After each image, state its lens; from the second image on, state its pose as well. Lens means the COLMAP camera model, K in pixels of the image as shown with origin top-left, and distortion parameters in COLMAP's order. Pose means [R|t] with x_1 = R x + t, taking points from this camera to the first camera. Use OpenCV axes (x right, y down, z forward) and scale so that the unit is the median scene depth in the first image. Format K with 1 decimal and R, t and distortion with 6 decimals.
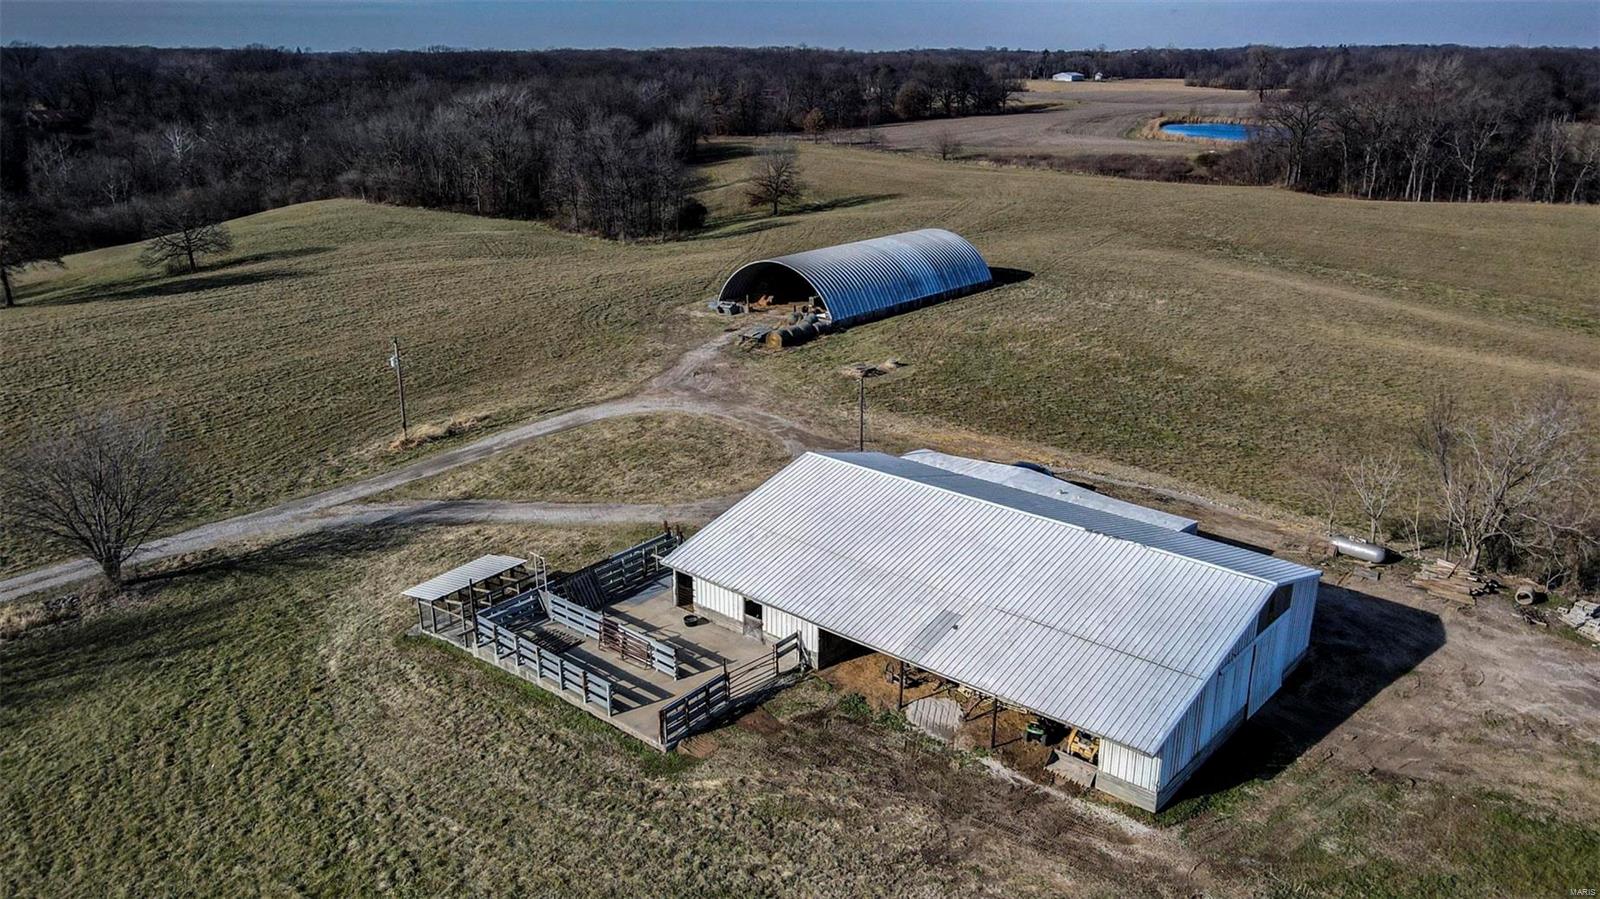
lens RADIAL K [[1204.3, 0, 800.0], [0, 1204.3, 449.5], [0, 0, 1]] dist [0.026353, -0.001713]
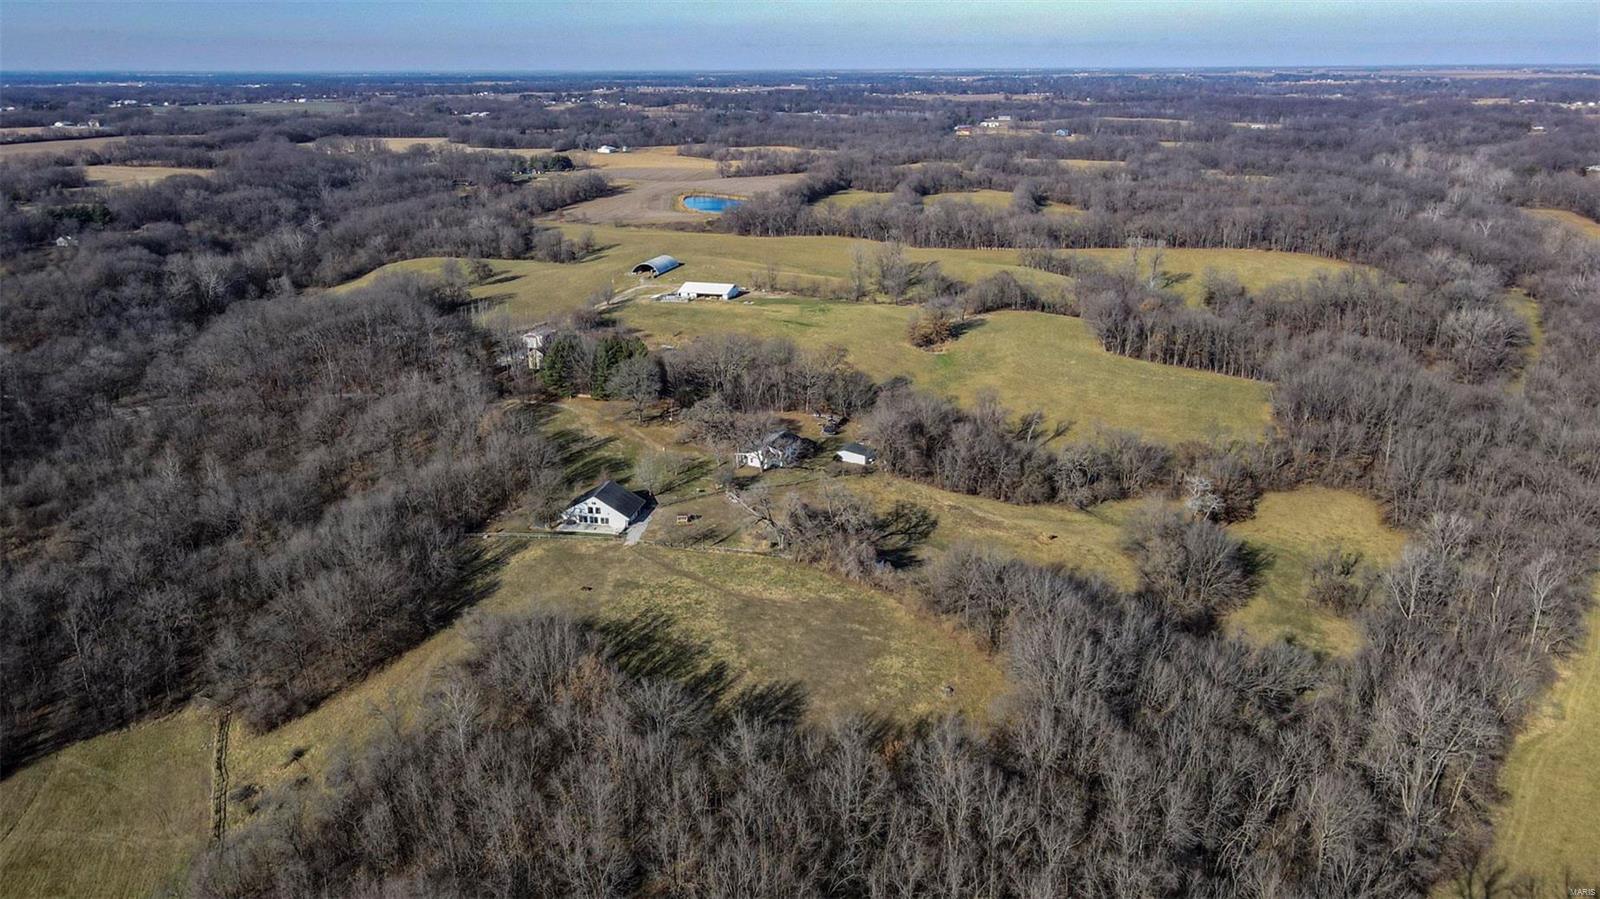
lens RADIAL K [[1204.3, 0, 800.0], [0, 1204.3, 449.5], [0, 0, 1]] dist [0.026353, -0.001713]
pose [[0.913691, -0.130150, 0.385007, -0.773932], [0.131607, 0.991042, 0.022692, 0.311592], [-0.384511, 0.029936, 0.922635, -2.068002]]
